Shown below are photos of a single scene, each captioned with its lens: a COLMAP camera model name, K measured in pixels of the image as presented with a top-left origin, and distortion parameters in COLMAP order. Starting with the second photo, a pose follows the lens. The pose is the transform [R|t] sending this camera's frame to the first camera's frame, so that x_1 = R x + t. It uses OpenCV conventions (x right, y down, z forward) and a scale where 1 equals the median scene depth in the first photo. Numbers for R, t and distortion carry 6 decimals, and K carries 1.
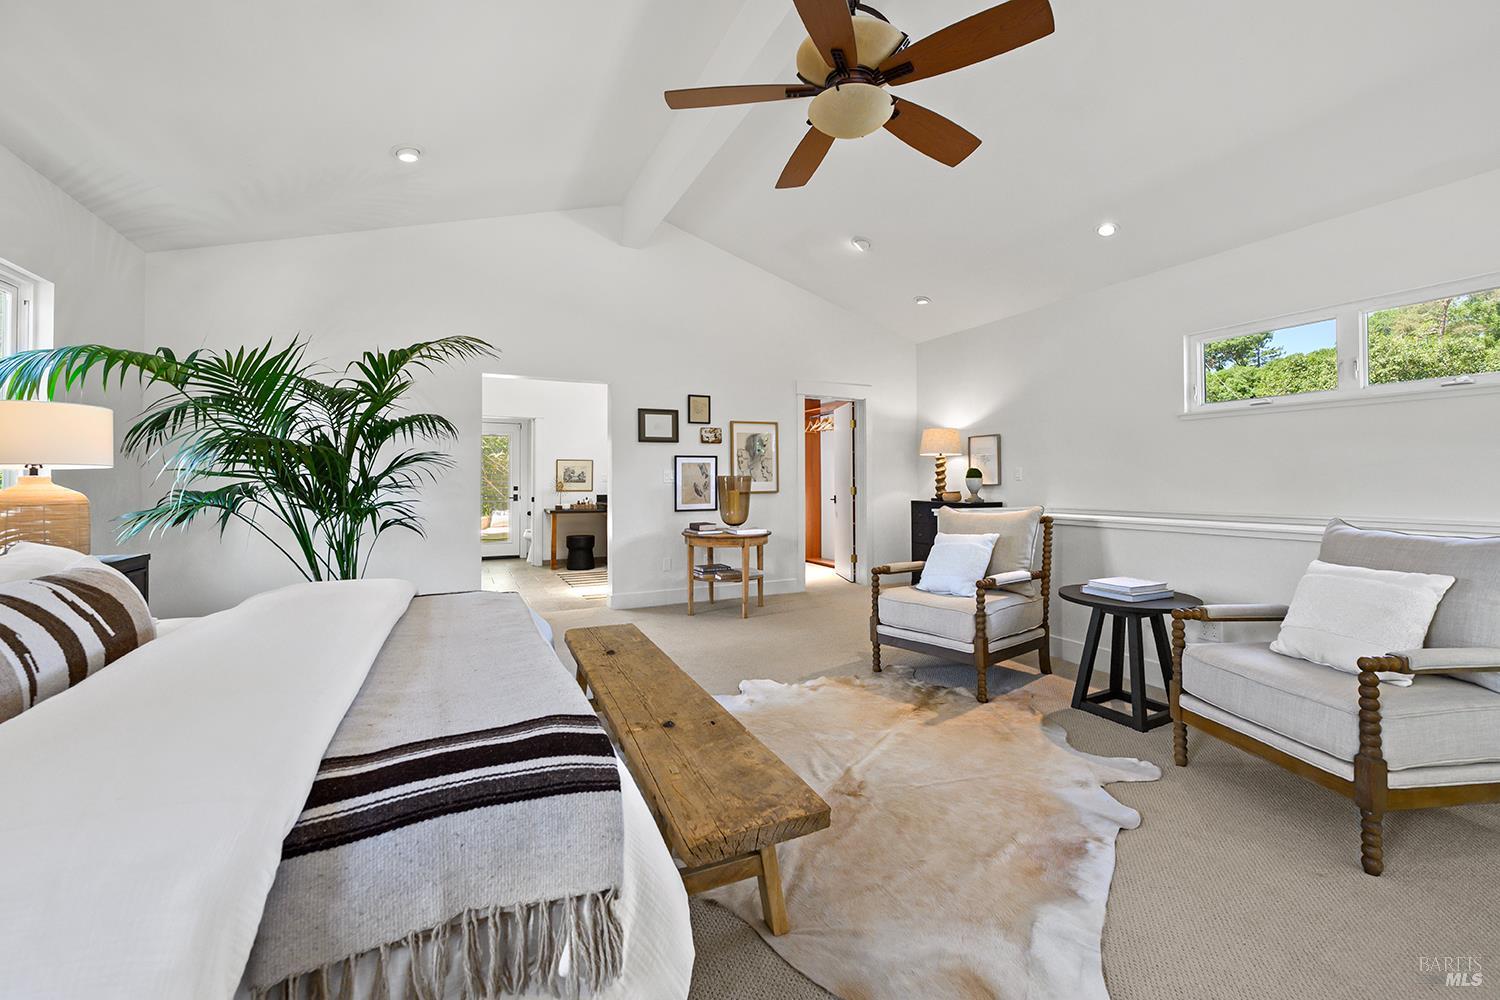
lens RADIAL K [[613.1, 0, 749.2], [0, 613.1, 486.9], [0, 0, 1]] dist [-0.000087, 0.000246]
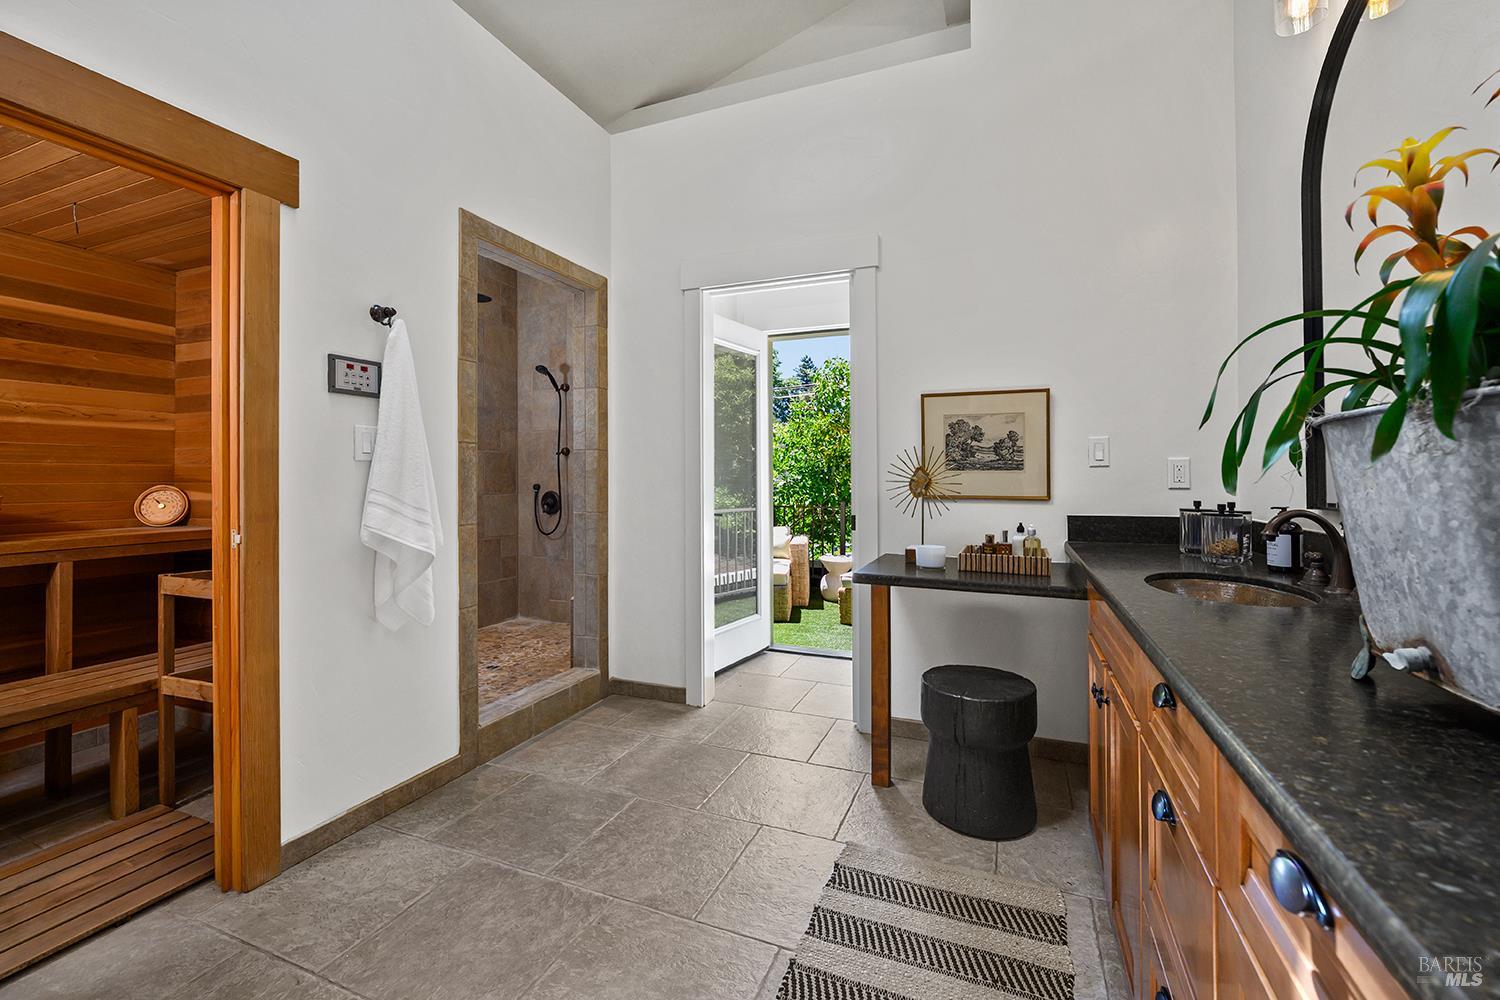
lens RADIAL K [[621.7, 0, 756.1], [0, 621.7, 469.9], [0, 0, 1]] dist [-0.000217, -0.000012]
pose [[0.667649, -0.009050, -0.744421, -0.138522], [-0.000235, 0.999923, -0.012367, -0.003409], [0.744476, 0.008432, 0.667596, 0.731005]]
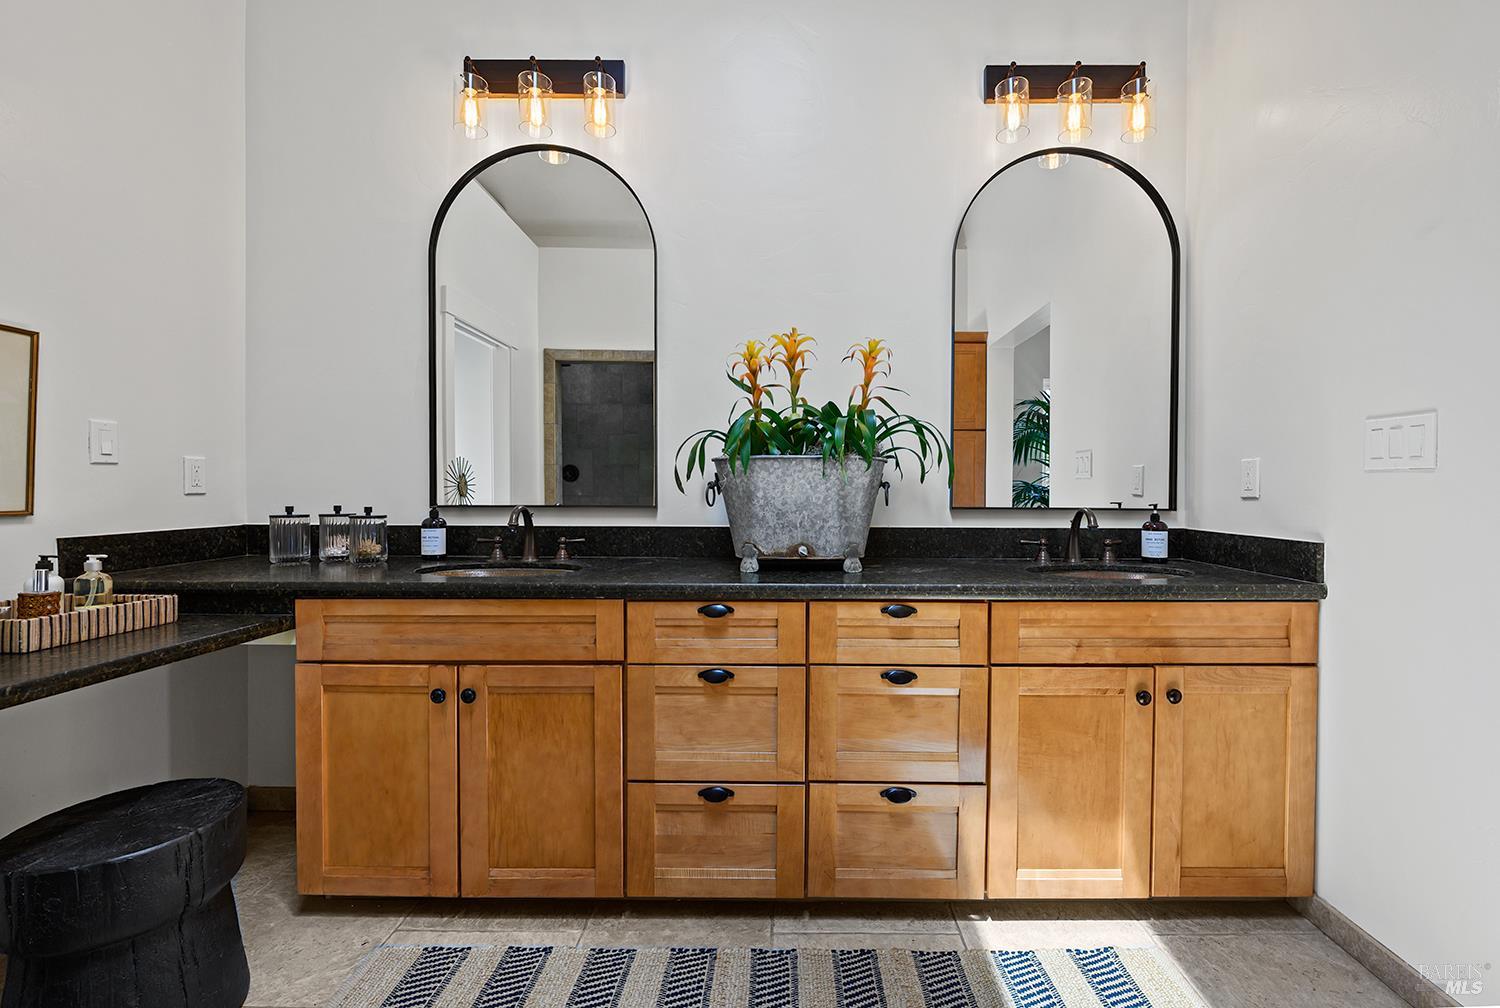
lens RADIAL K [[614.2, 0, 799.3], [0, 614.2, 503.9], [0, 0, 1]] dist [-0.000360, -0.010481]
pose [[0.429681, -0.015696, 0.902844, -0.320281], [-0.005544, 0.999784, 0.020020, -0.000693], [-0.902964, -0.013607, 0.429501, 0.756346]]
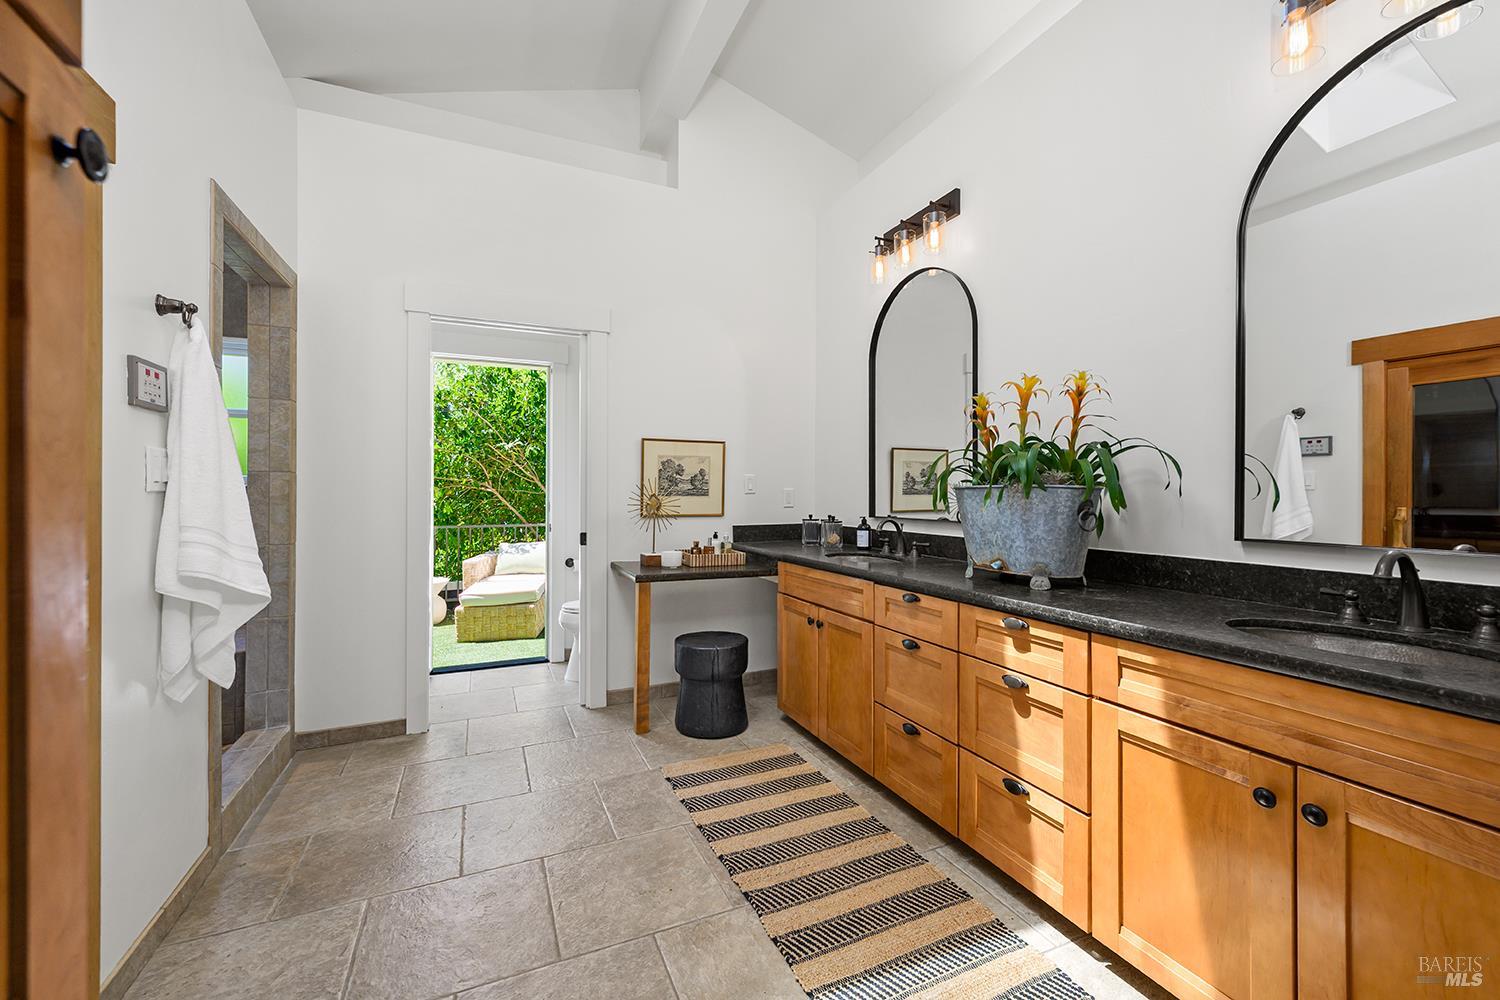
lens RADIAL K [[613.1, 0, 749.2], [0, 613.1, 486.9], [0, 0, 1]] dist [-0.000087, 0.000246]
pose [[0.999260, 0.000019, -0.038470, -0.227940], [-0.000341, 0.999965, -0.008362, -0.009674], [0.038468, 0.008369, 0.999225, 0.600484]]
